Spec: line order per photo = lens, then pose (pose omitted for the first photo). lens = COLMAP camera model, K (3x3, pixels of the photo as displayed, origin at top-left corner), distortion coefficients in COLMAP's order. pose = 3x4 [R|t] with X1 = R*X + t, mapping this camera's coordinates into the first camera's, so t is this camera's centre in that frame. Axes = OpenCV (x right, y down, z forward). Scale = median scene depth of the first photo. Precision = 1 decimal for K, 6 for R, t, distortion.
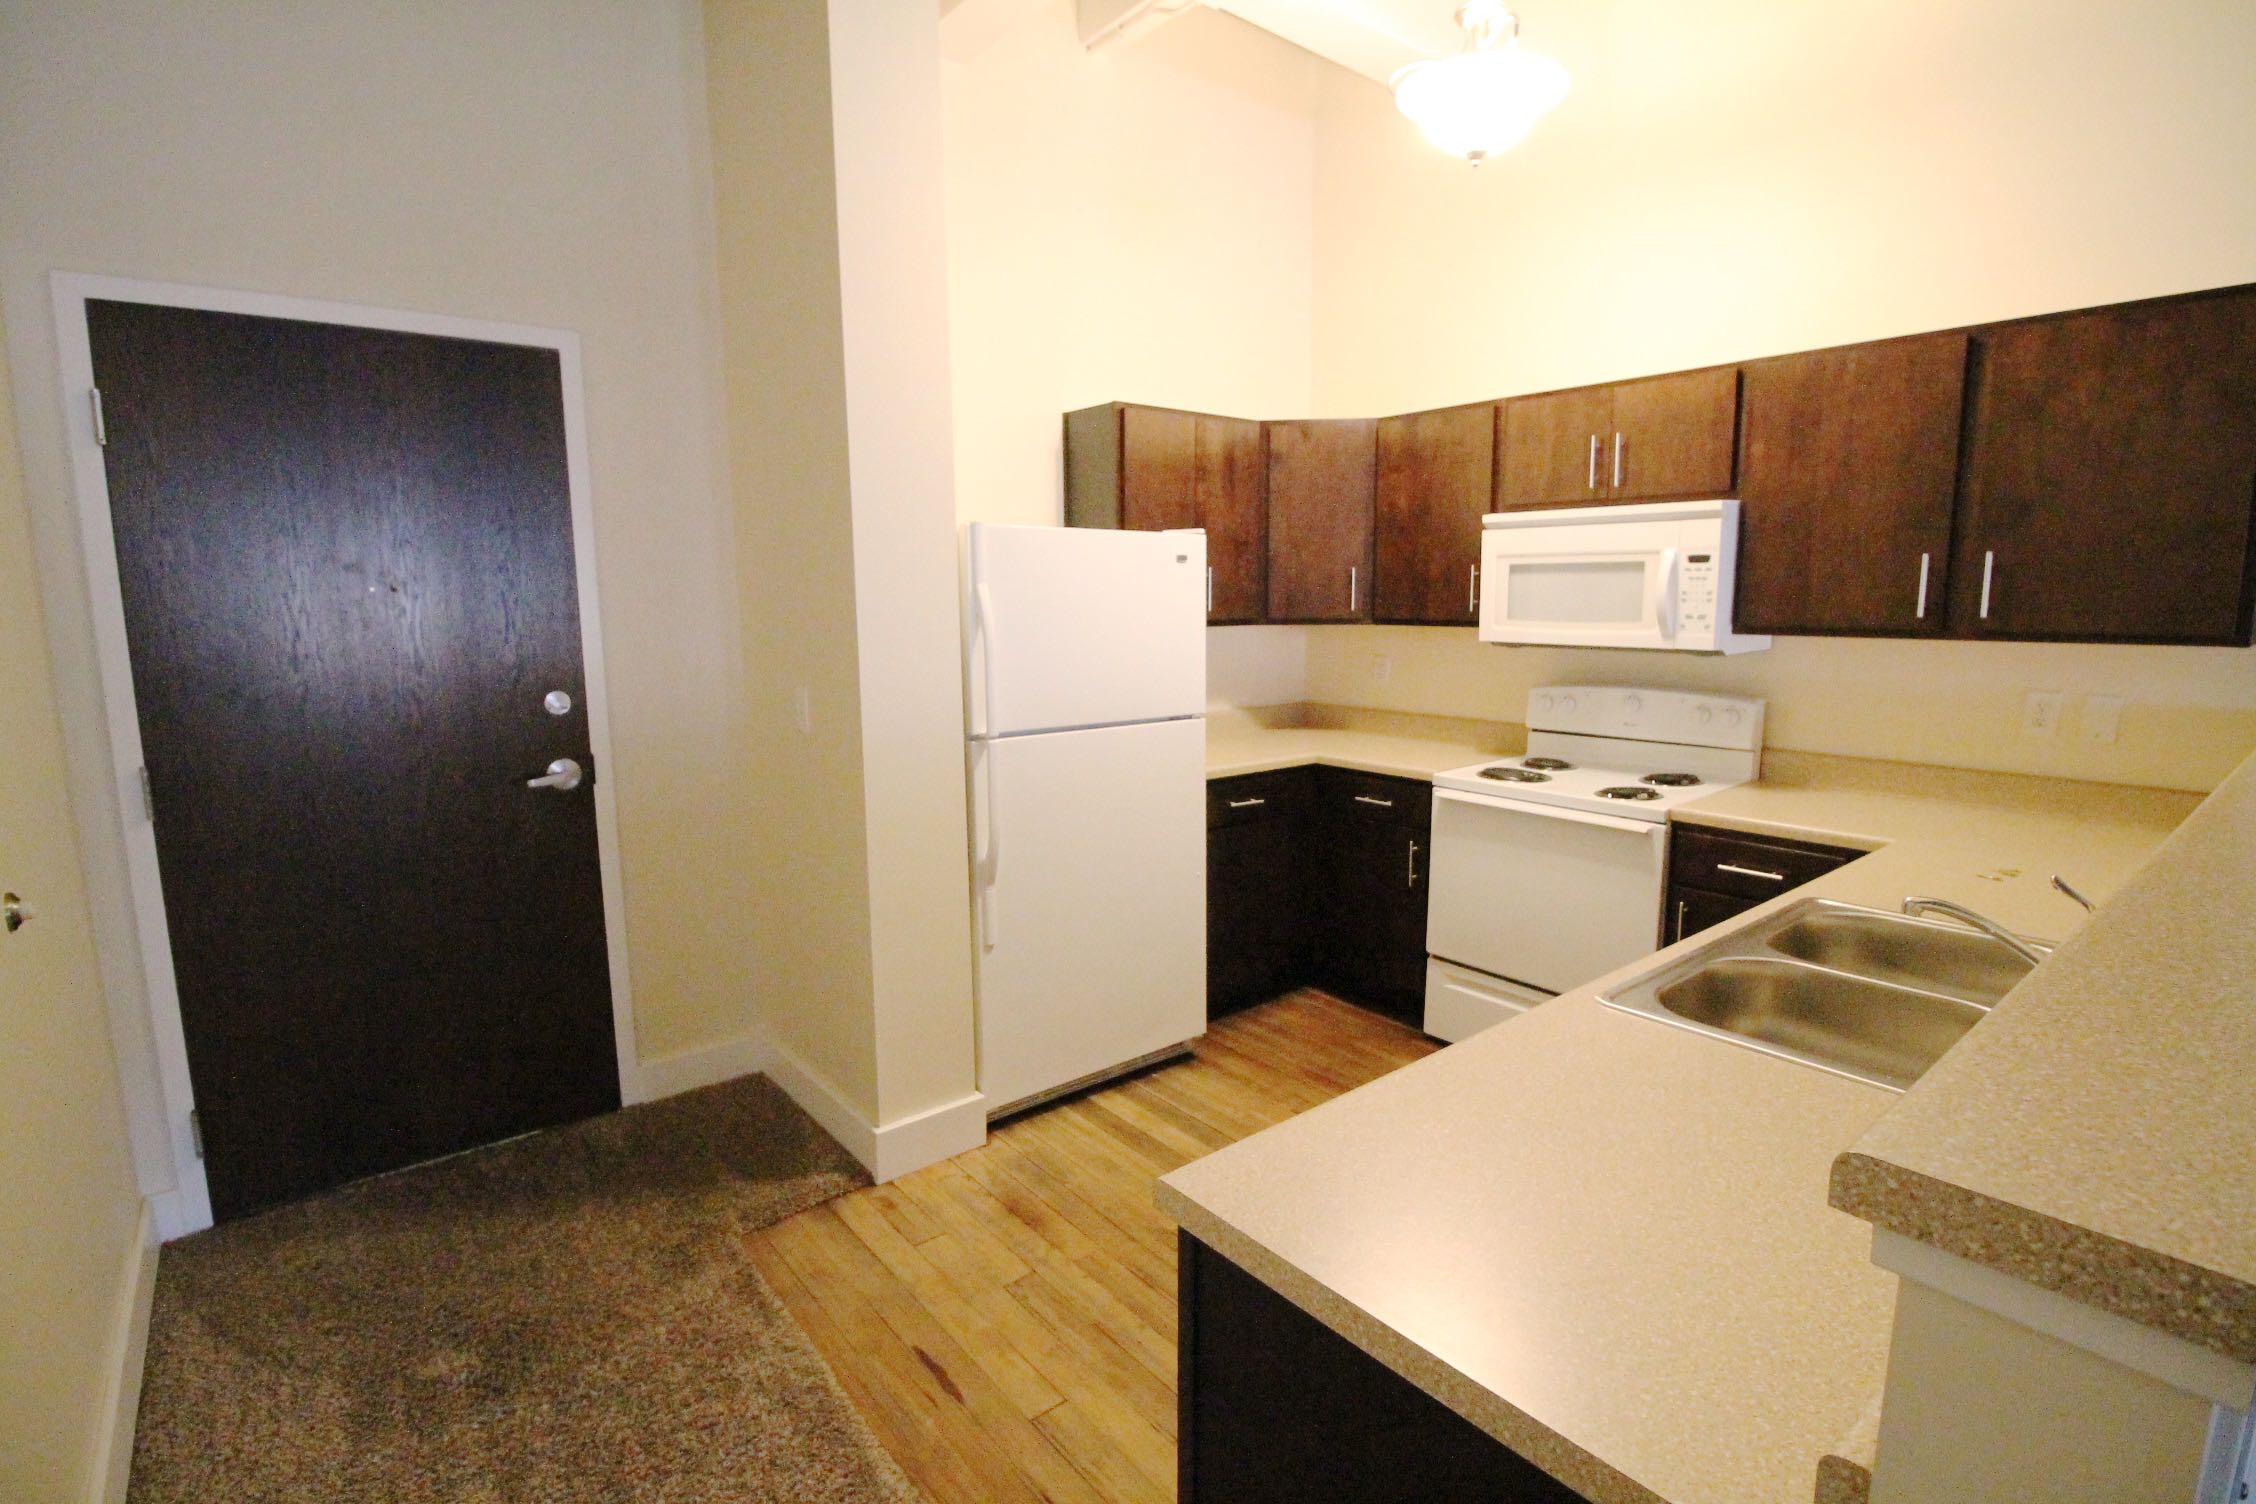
lens RADIAL K [[1064.3, 0, 1143.2], [0, 1064.3, 748.4], [0, 0, 1]] dist [-0.004665, 0.000018]
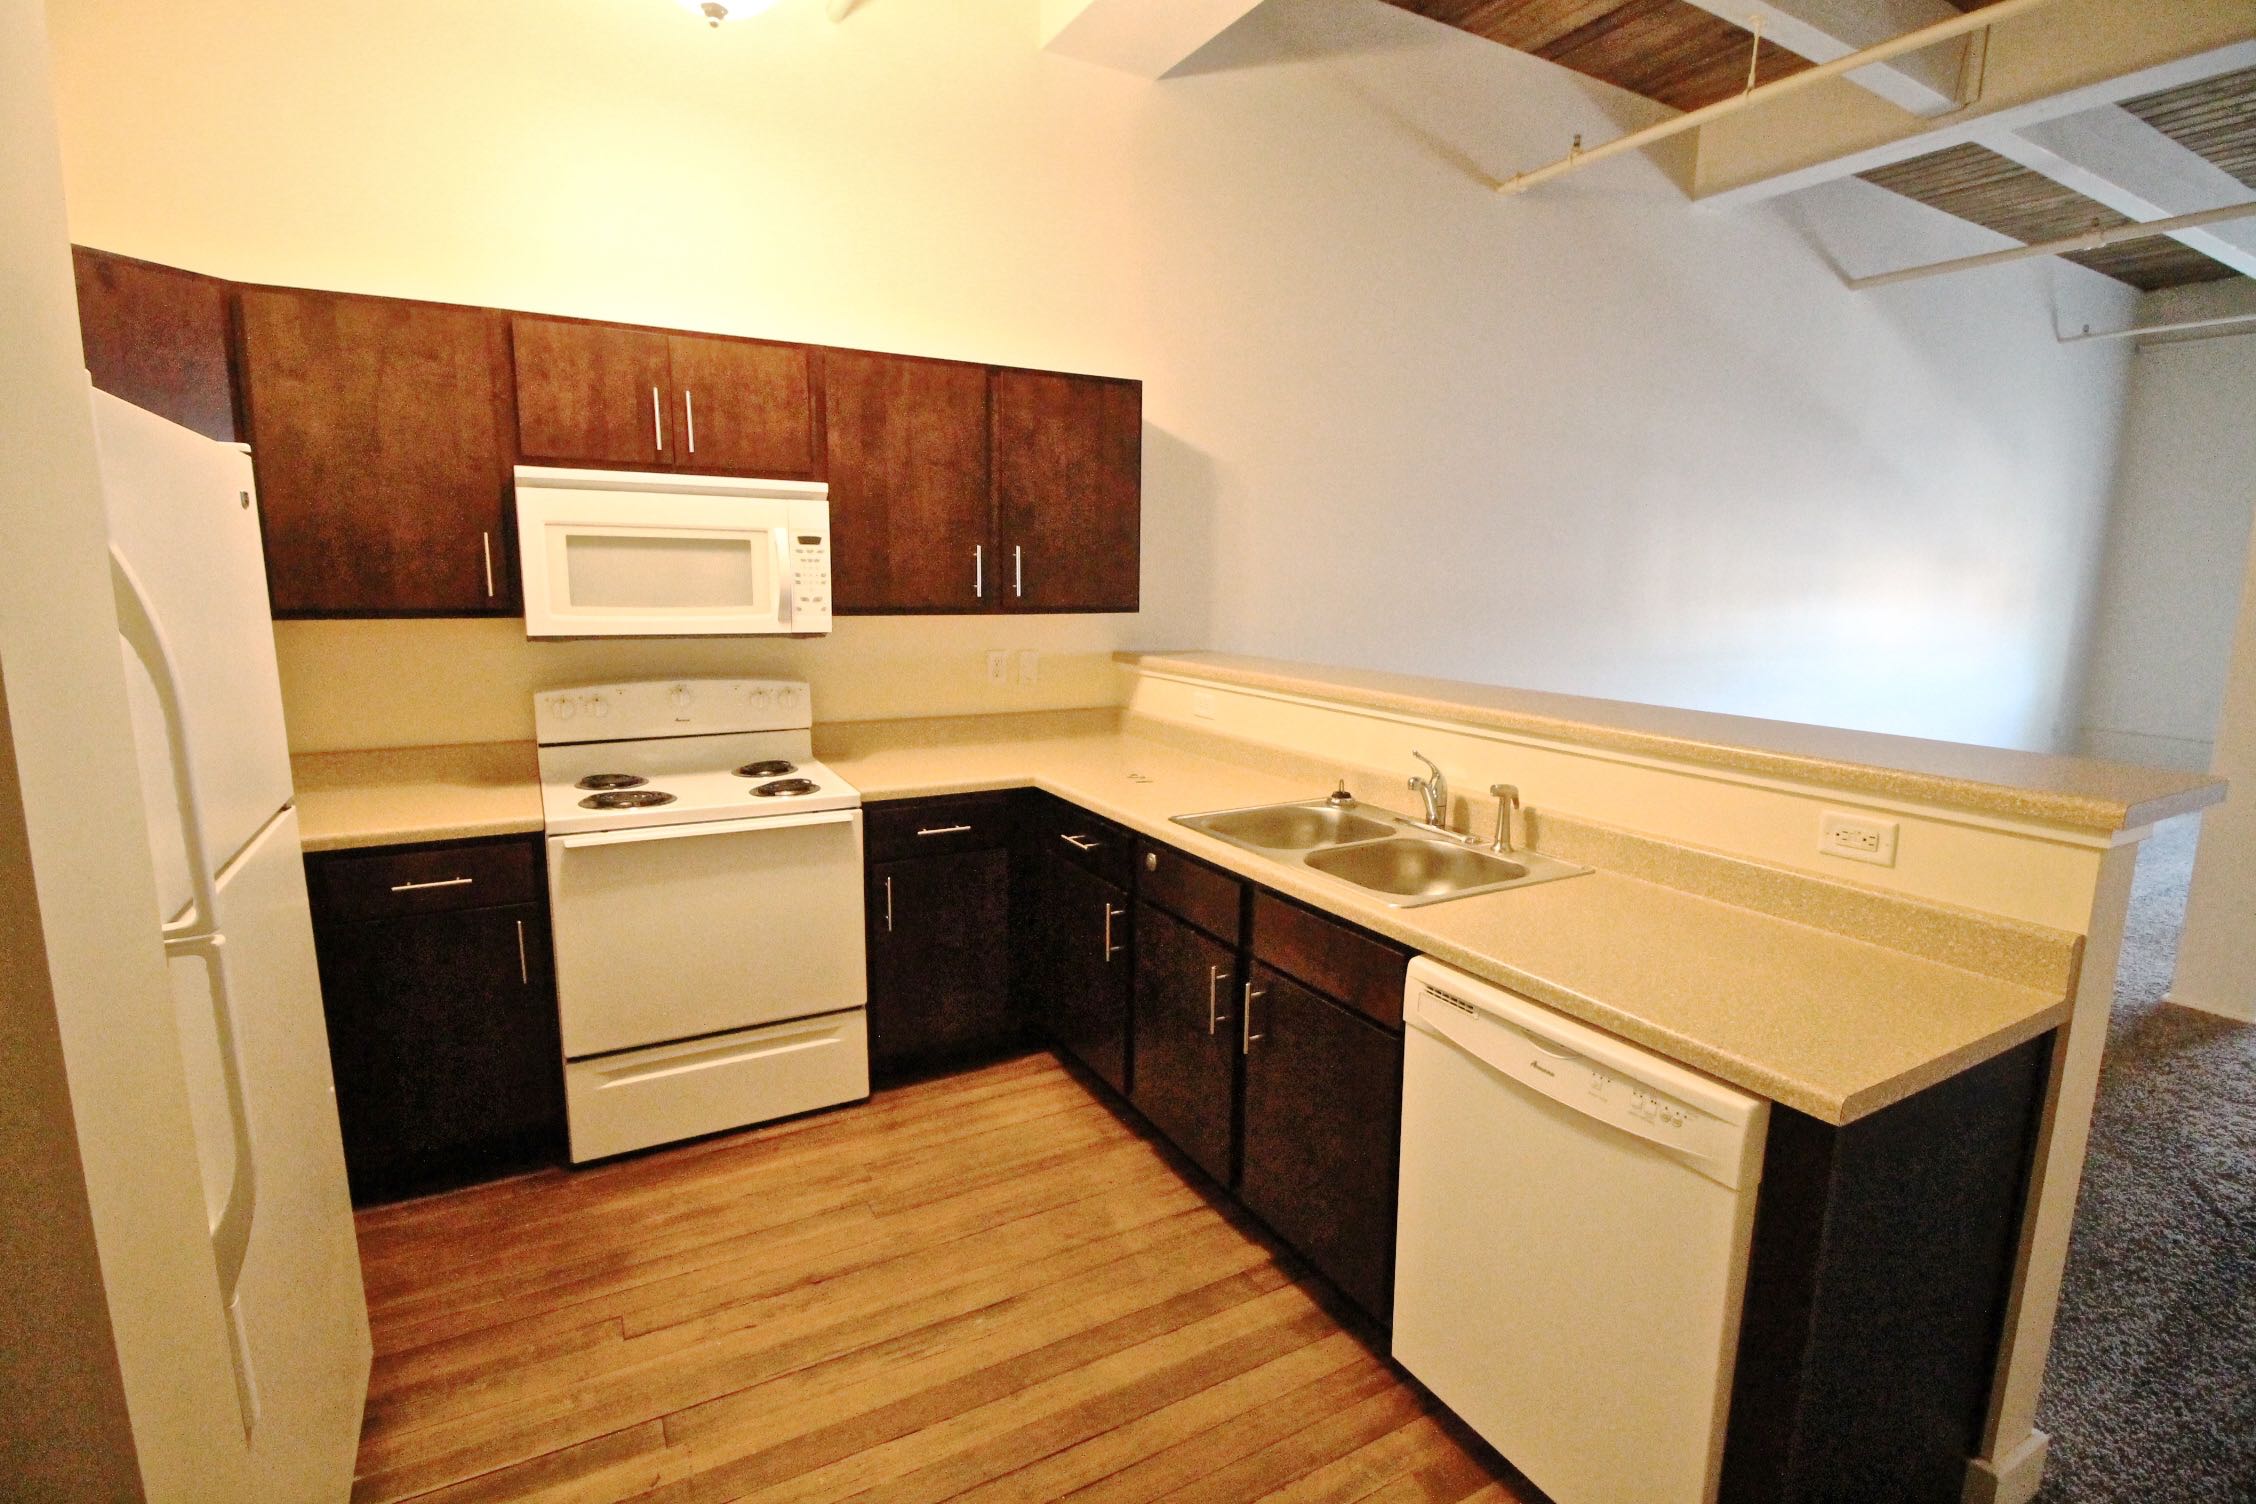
lens RADIAL K [[1064.3, 0, 1140.3], [0, 1064.3, 761.5], [0, 0, 1]] dist [-0.004665, 0.000018]
pose [[0.171135, -0.161848, 0.971863, -0.405612], [0.129899, 0.981511, 0.140581, -0.073023], [-0.976647, 0.102186, 0.188994, 0.515609]]
